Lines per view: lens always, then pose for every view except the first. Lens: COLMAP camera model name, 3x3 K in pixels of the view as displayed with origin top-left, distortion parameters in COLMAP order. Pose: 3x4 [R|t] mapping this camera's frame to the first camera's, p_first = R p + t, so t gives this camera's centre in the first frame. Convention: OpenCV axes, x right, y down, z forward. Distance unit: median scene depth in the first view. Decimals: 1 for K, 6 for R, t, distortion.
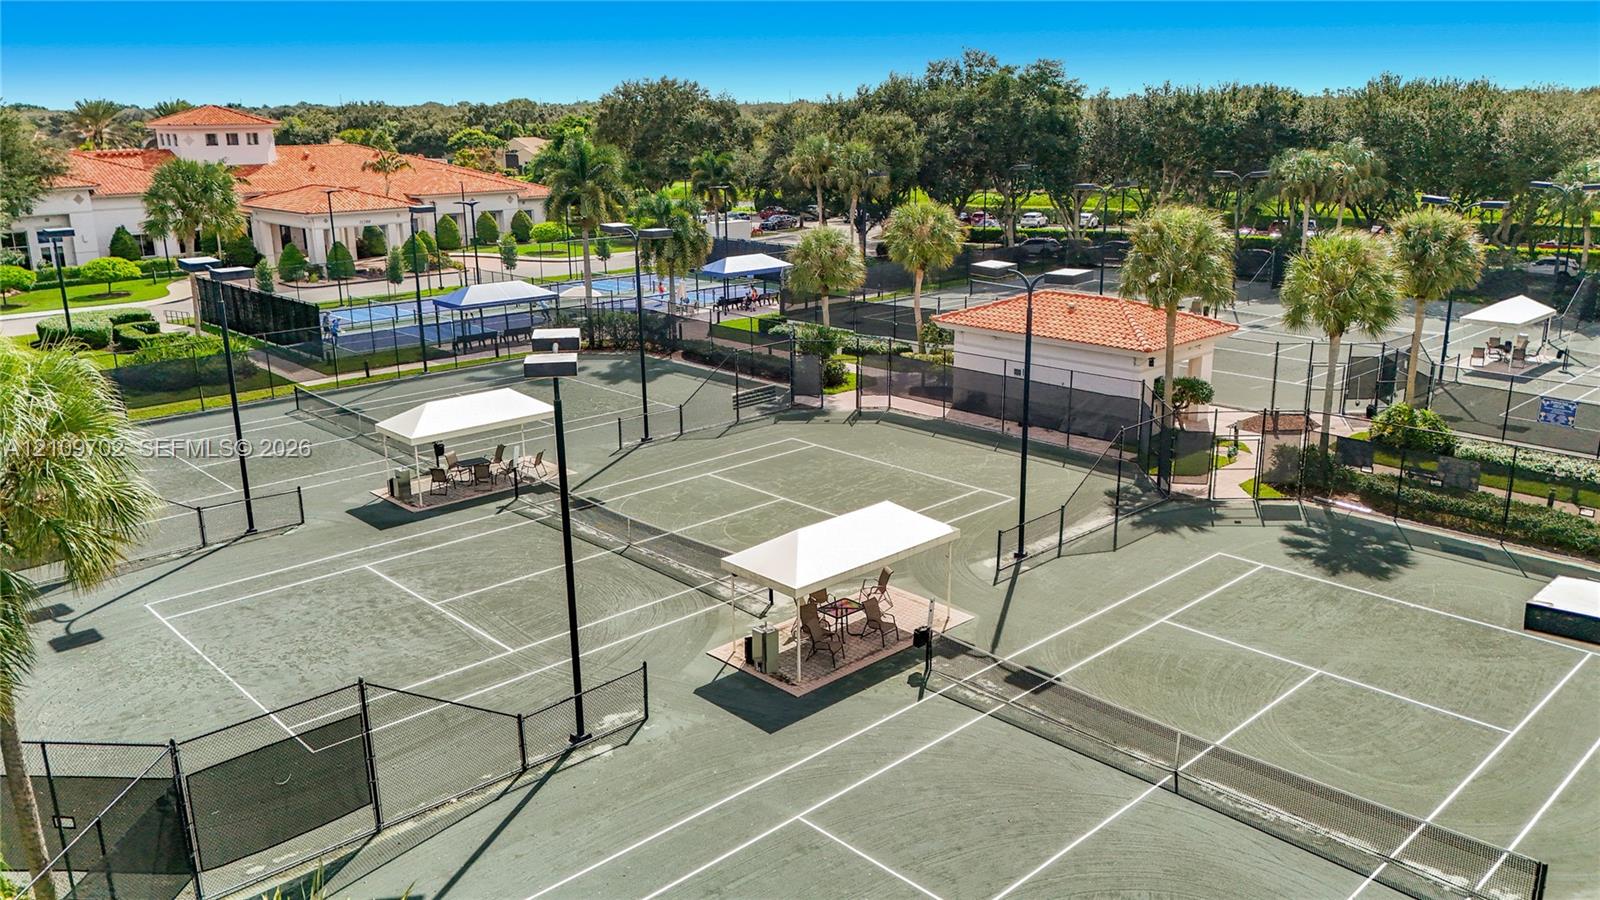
lens RADIAL K [[1201.2, 0, 802.5], [0, 1201.2, 445.0], [0, 0, 1]] dist [0.005130, -0.010863]
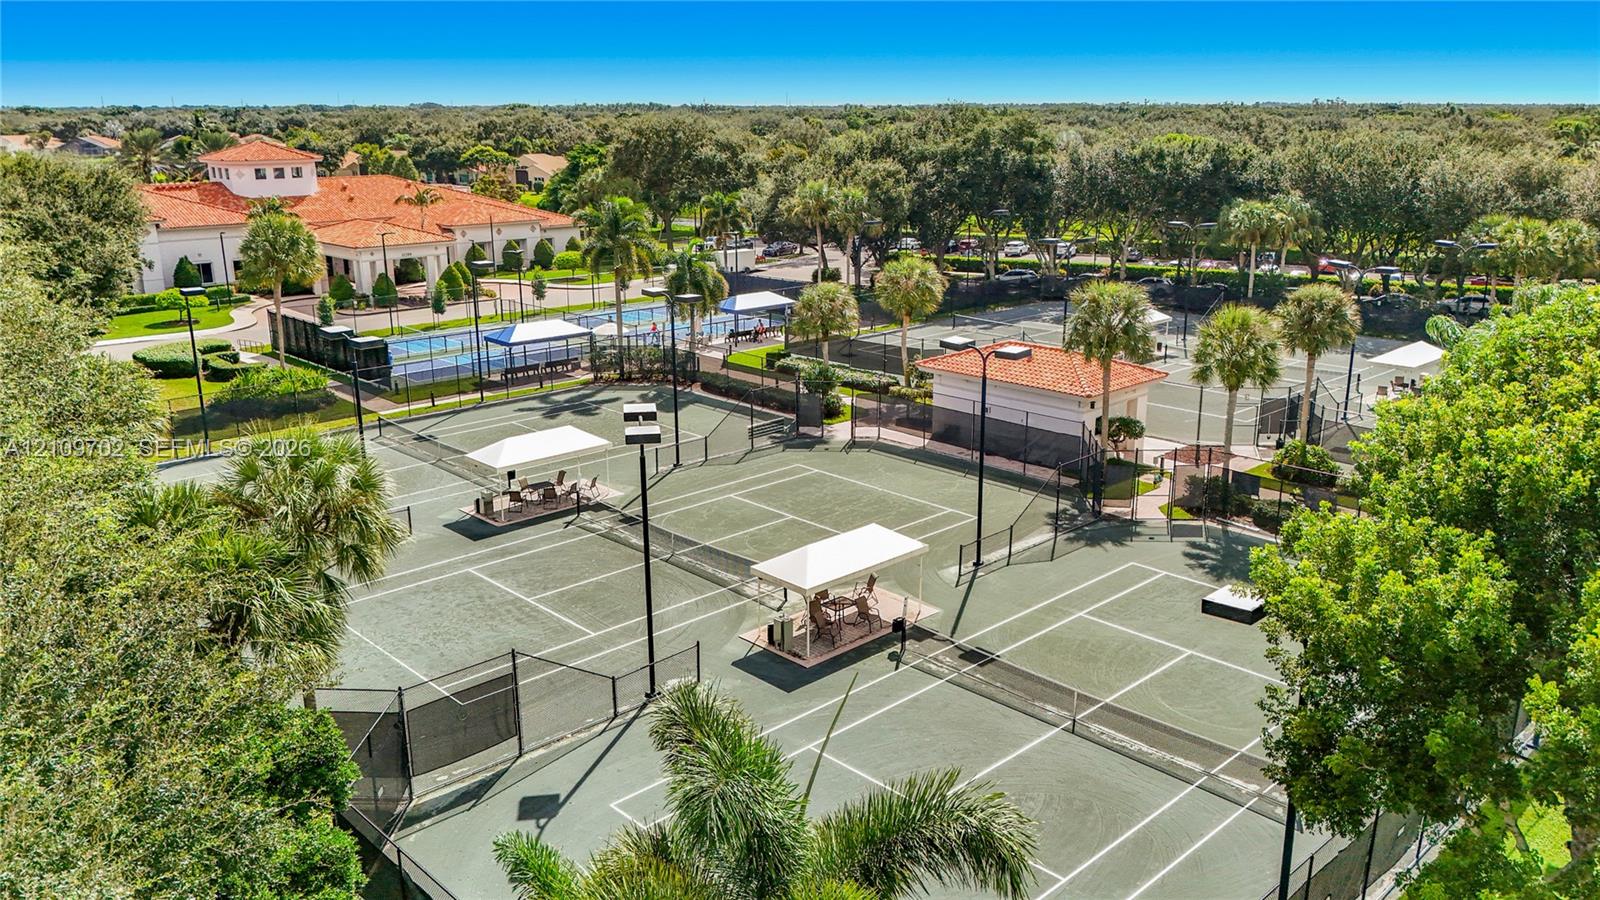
lens RADIAL K [[1201.2, 0, 797.7], [0, 1201.2, 454.8], [0, 0, 1]] dist [0.005130, -0.010863]
pose [[0.999987, 0.004992, 0.000566, -0.009797], [-0.004996, 0.999951, 0.008543, -0.026408], [-0.000523, -0.008546, 0.999963, -0.214819]]
